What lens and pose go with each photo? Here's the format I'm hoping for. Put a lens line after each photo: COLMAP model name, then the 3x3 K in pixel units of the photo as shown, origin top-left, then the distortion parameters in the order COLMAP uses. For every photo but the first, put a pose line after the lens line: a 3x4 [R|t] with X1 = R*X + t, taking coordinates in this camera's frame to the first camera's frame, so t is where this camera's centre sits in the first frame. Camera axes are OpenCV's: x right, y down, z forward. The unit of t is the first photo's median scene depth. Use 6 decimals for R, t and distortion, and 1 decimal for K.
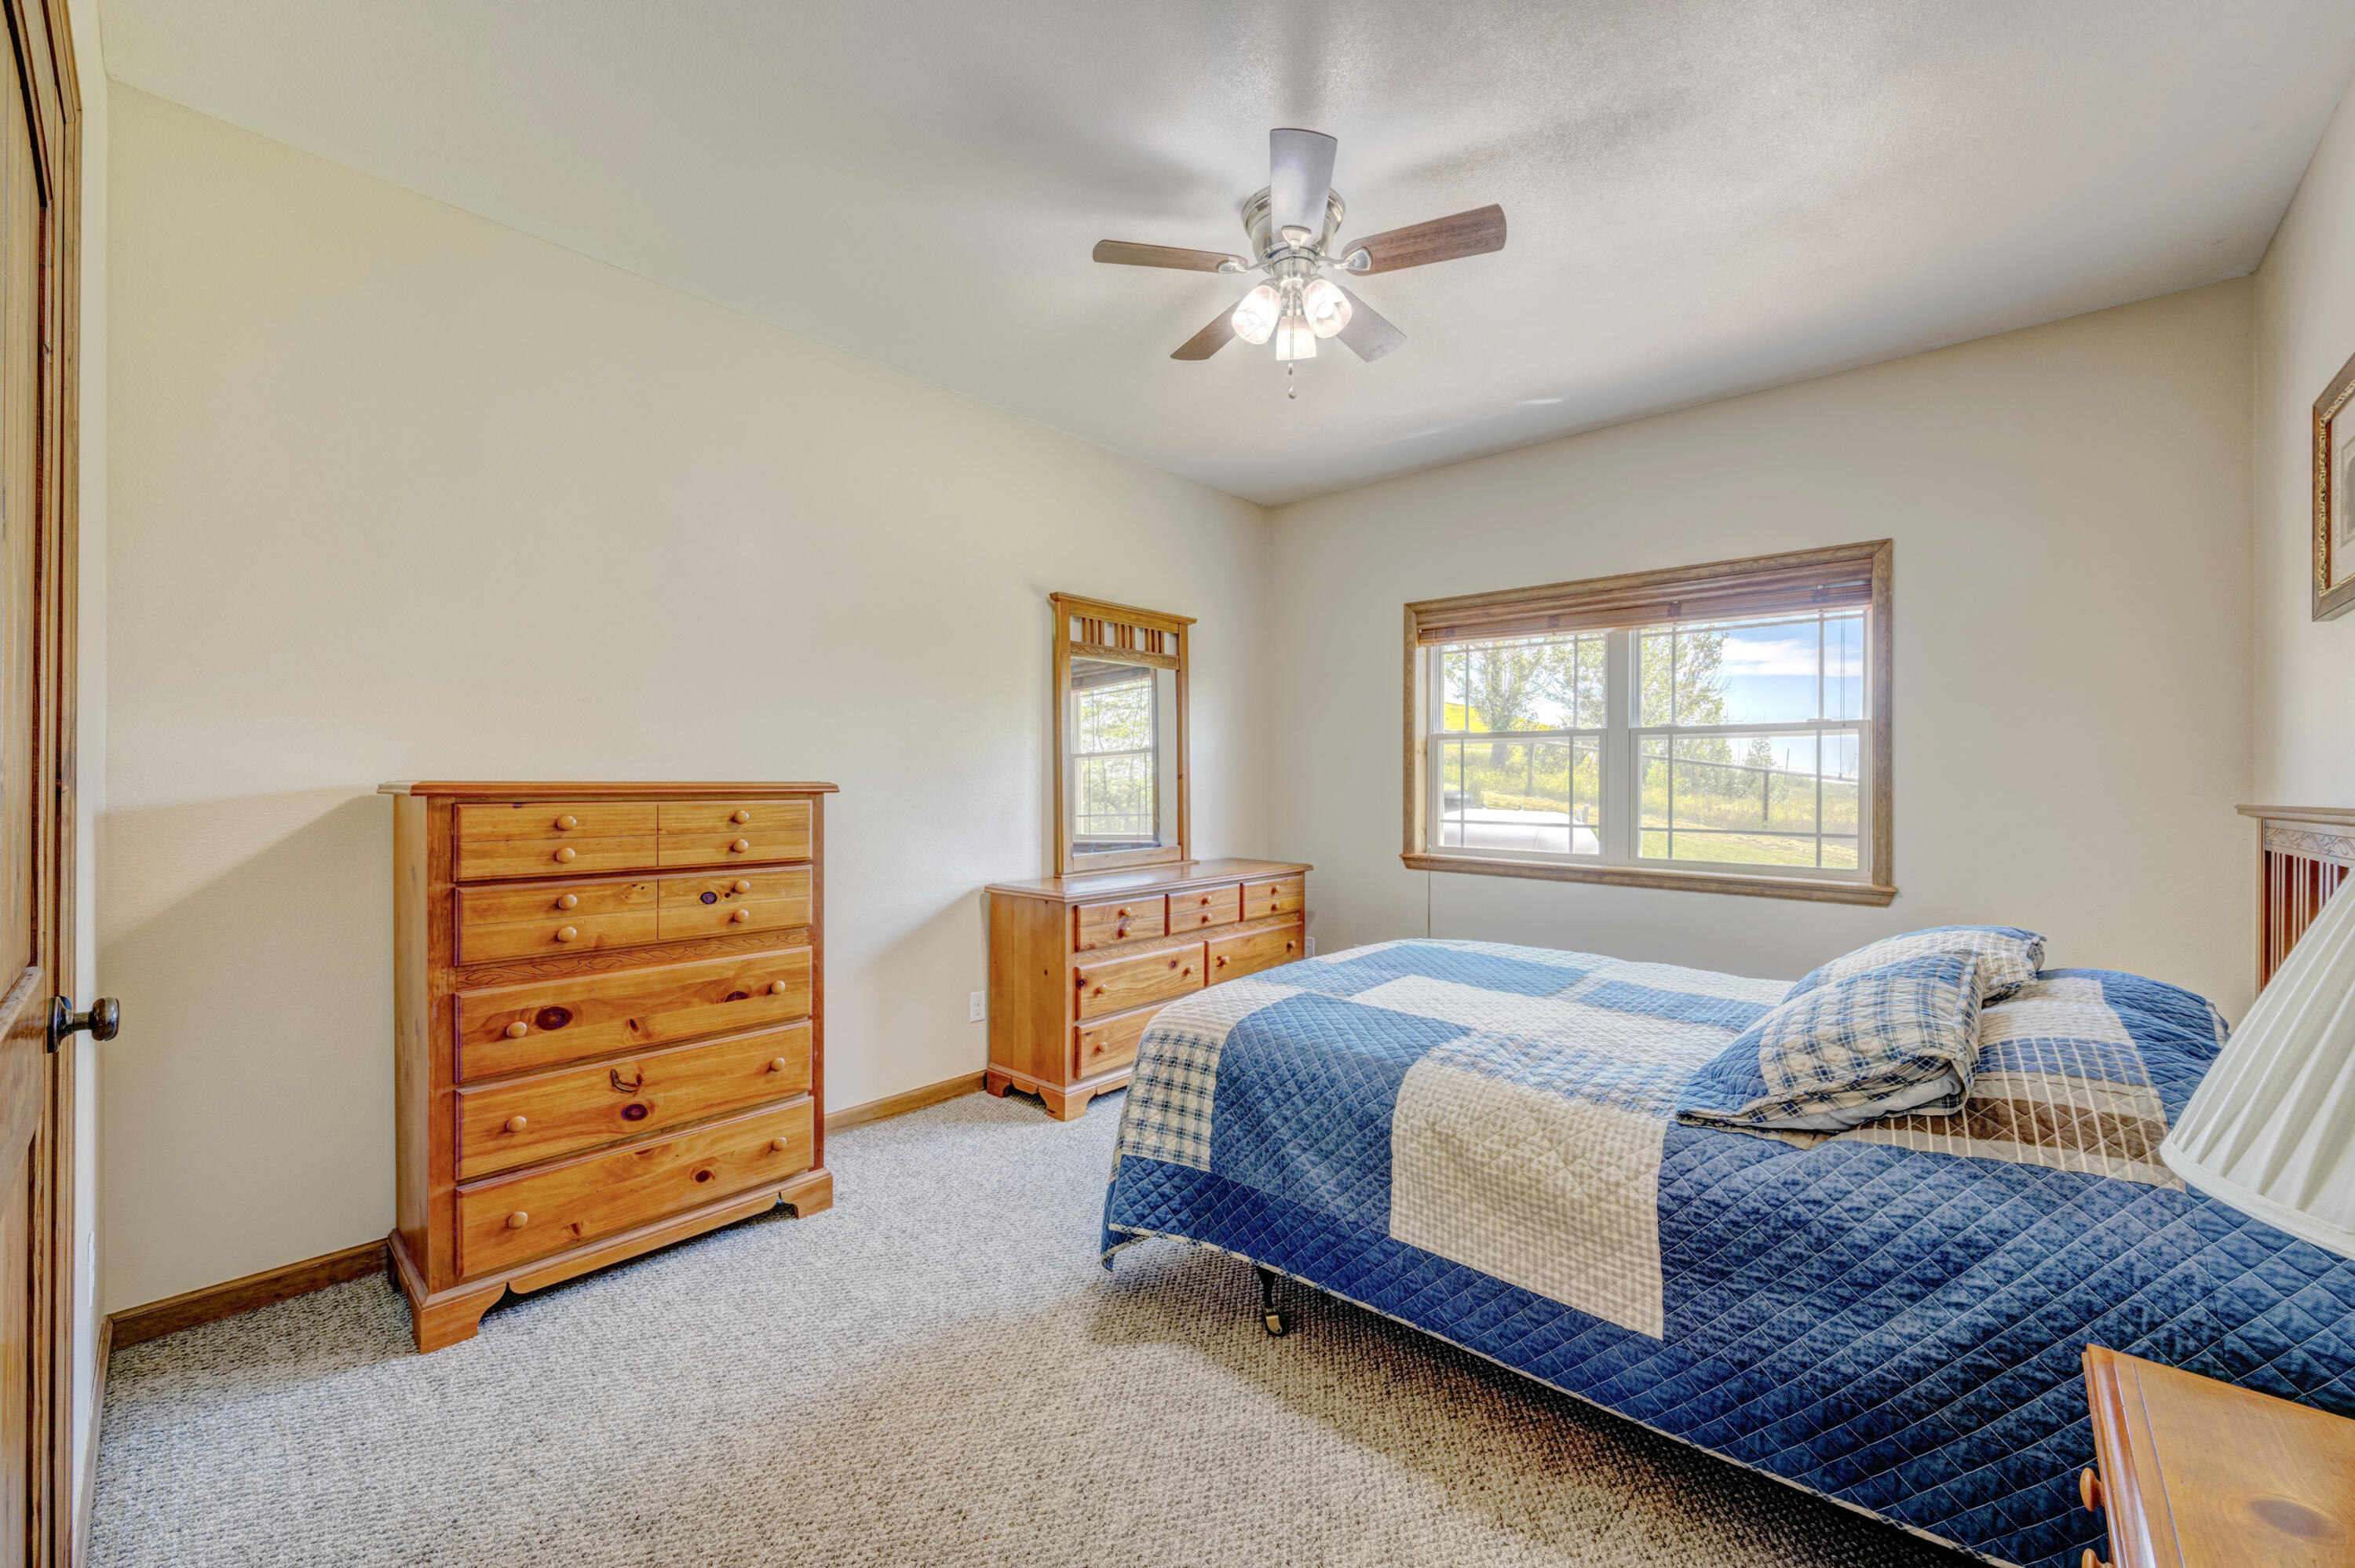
lens RADIAL K [[916.0, 0, 1182.7], [0, 916.0, 774.6], [0, 0, 1]] dist [-0.001581, -0.000125]
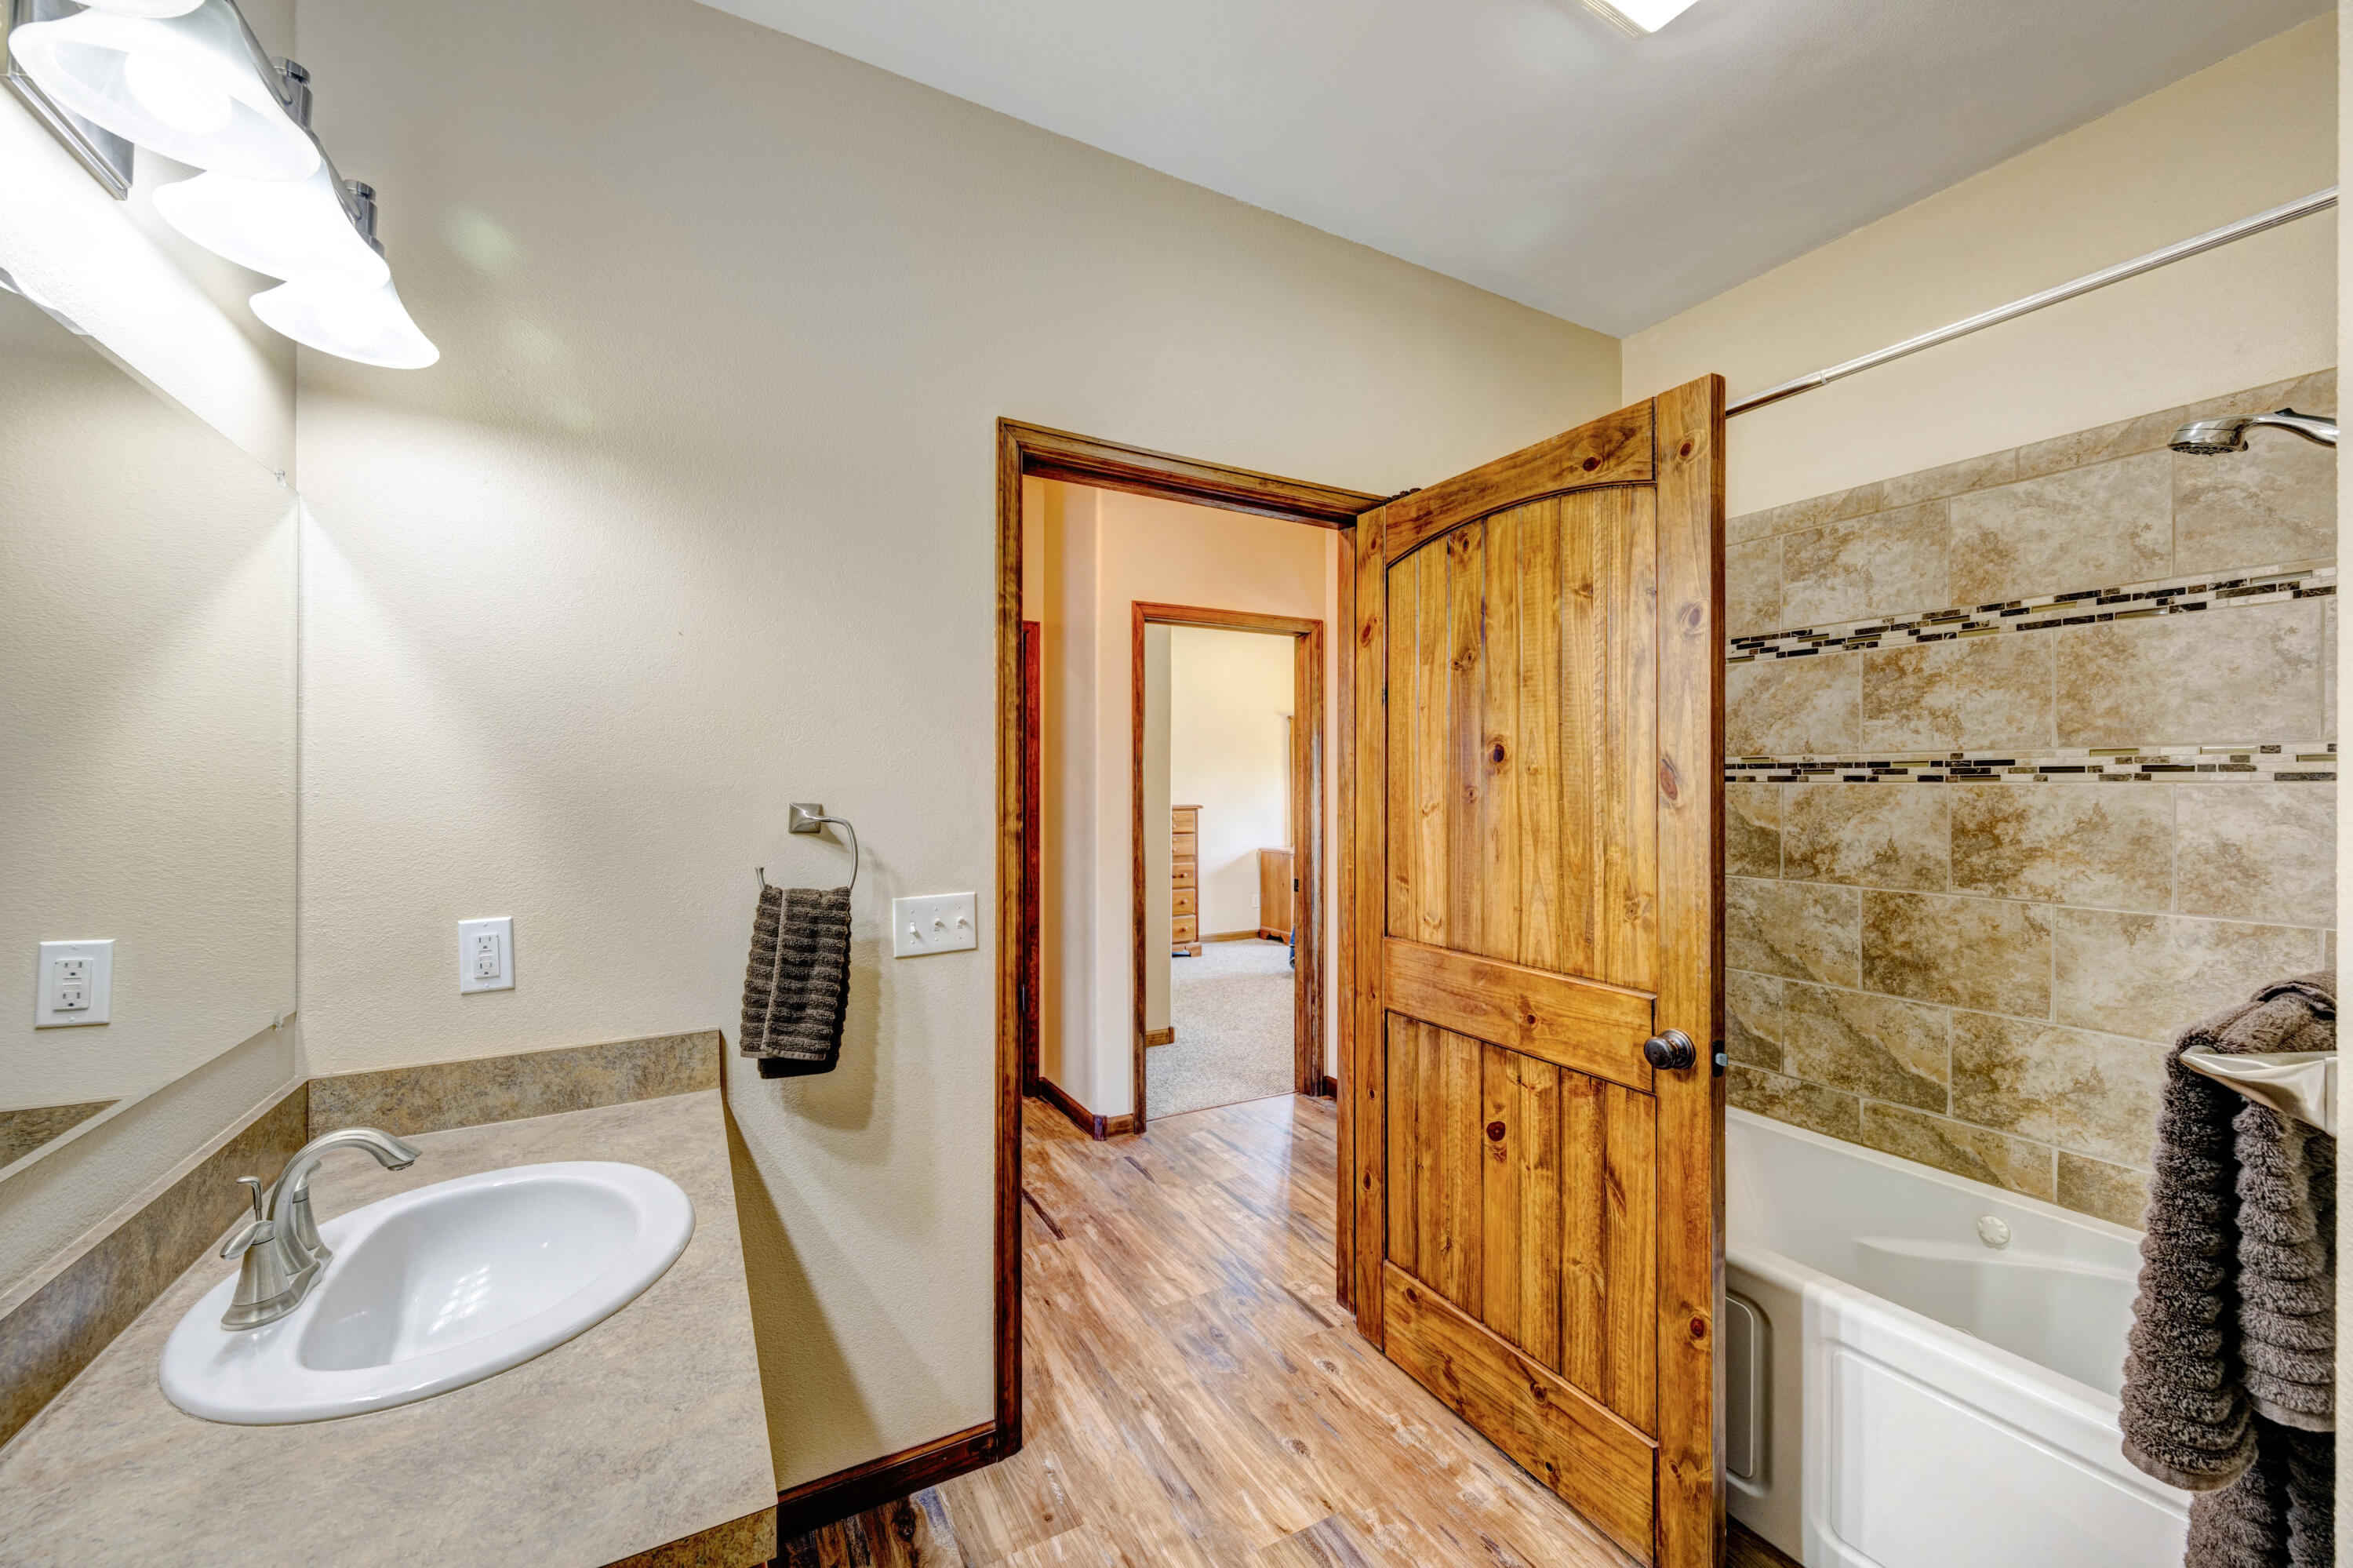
lens RADIAL K [[915.3, 0, 1179.4], [0, 915.3, 782.5], [0, 0, 1]] dist [-0.001581, -0.000125]
pose [[0.944006, -0.004839, -0.329893, 0.364835], [0.004660, 0.999988, -0.001333, -0.042836], [0.329895, -0.000279, 0.944017, -1.267632]]
